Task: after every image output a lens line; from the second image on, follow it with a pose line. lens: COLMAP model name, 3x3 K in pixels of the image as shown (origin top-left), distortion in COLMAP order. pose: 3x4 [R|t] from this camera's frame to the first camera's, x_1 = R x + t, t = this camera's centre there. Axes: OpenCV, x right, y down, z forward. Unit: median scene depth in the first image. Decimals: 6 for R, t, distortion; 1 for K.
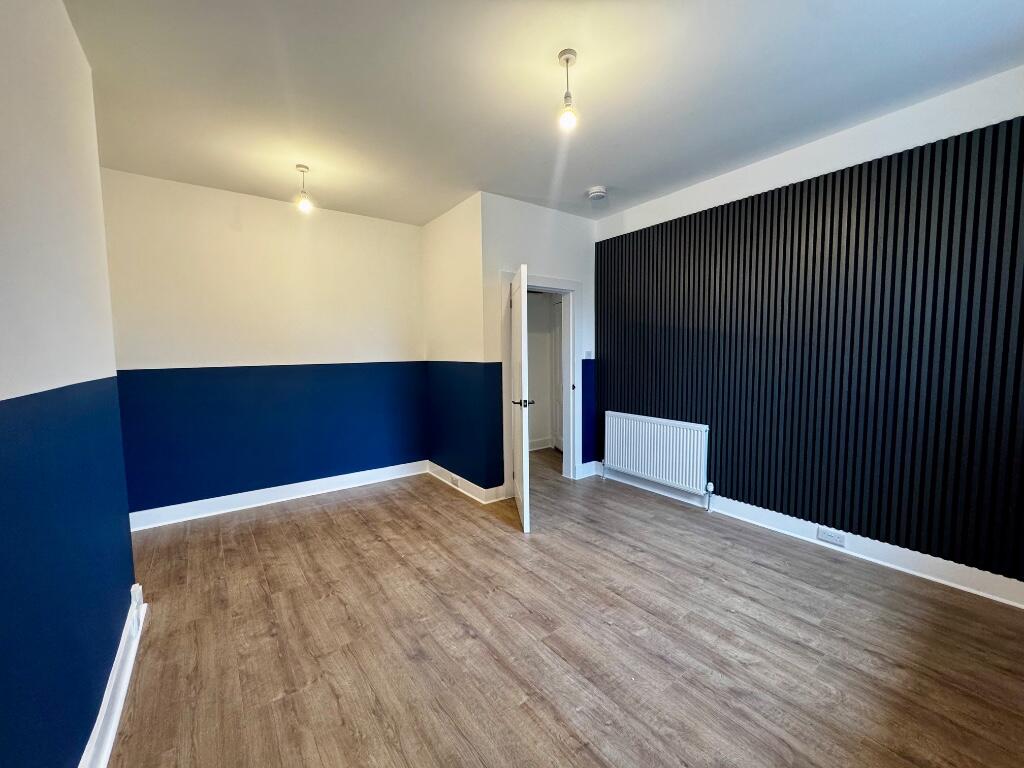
lens RADIAL K [[406.5, 0, 510.5], [0, 406.5, 383.1], [0, 0, 1]] dist [-0.003338, -0.000064]
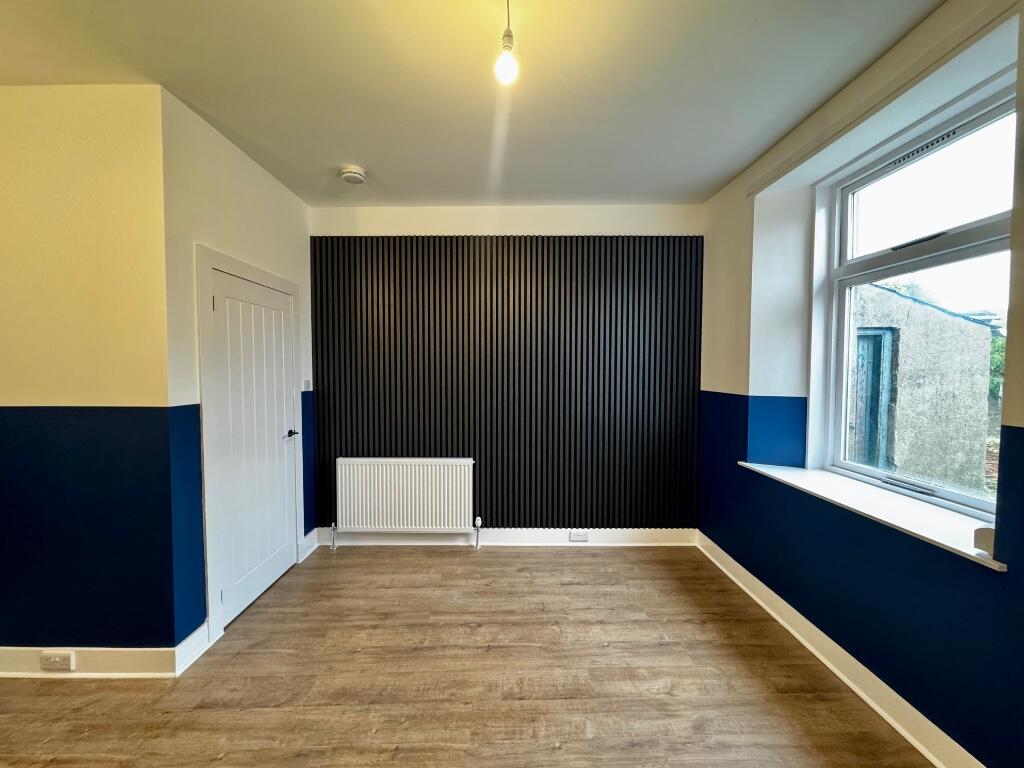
lens RADIAL K [[413.0, 0, 512.0], [0, 413.0, 384.0], [0, 0, 1]] dist [-0.001851, -0.000093]
pose [[0.583638, -0.016616, 0.811844, -0.304089], [0.055638, 0.998259, -0.019567, -0.057099], [-0.810106, 0.056589, 0.583546, 0.411478]]
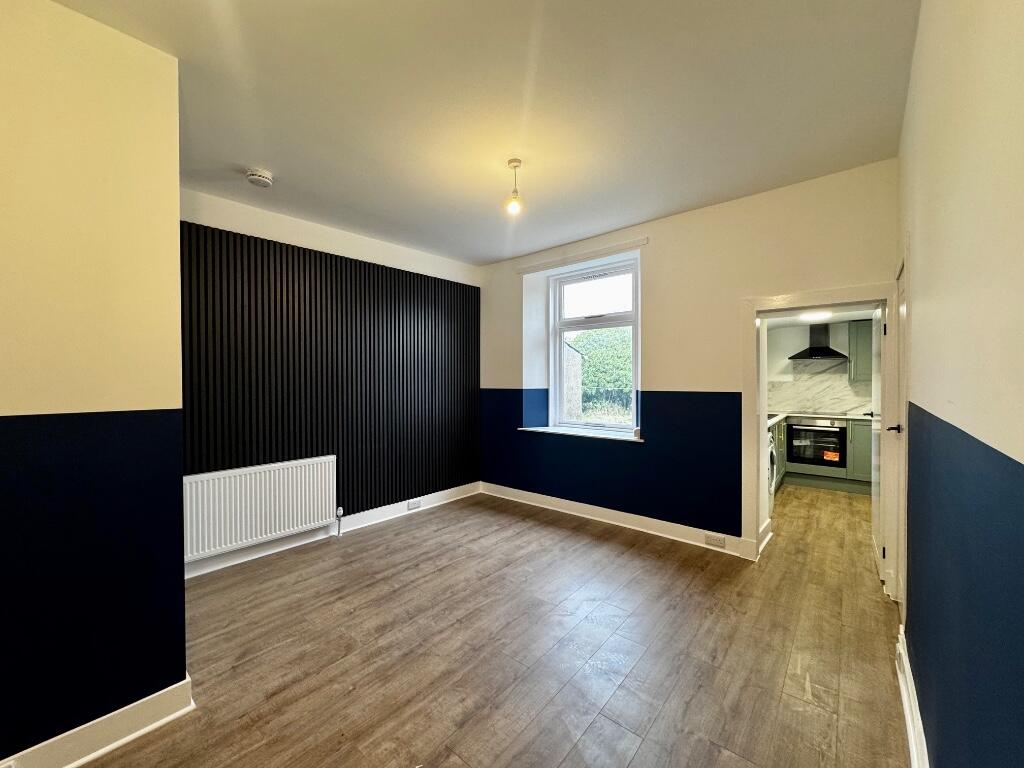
lens RADIAL K [[406.5, 0, 510.5], [0, 406.5, 383.1], [0, 0, 1]] dist [-0.003338, -0.000064]
pose [[-0.217060, 0.004063, 0.976150, -0.781420], [0.086286, 0.996157, 0.015040, -0.070337], [-0.972337, 0.087493, -0.216576, 0.918283]]
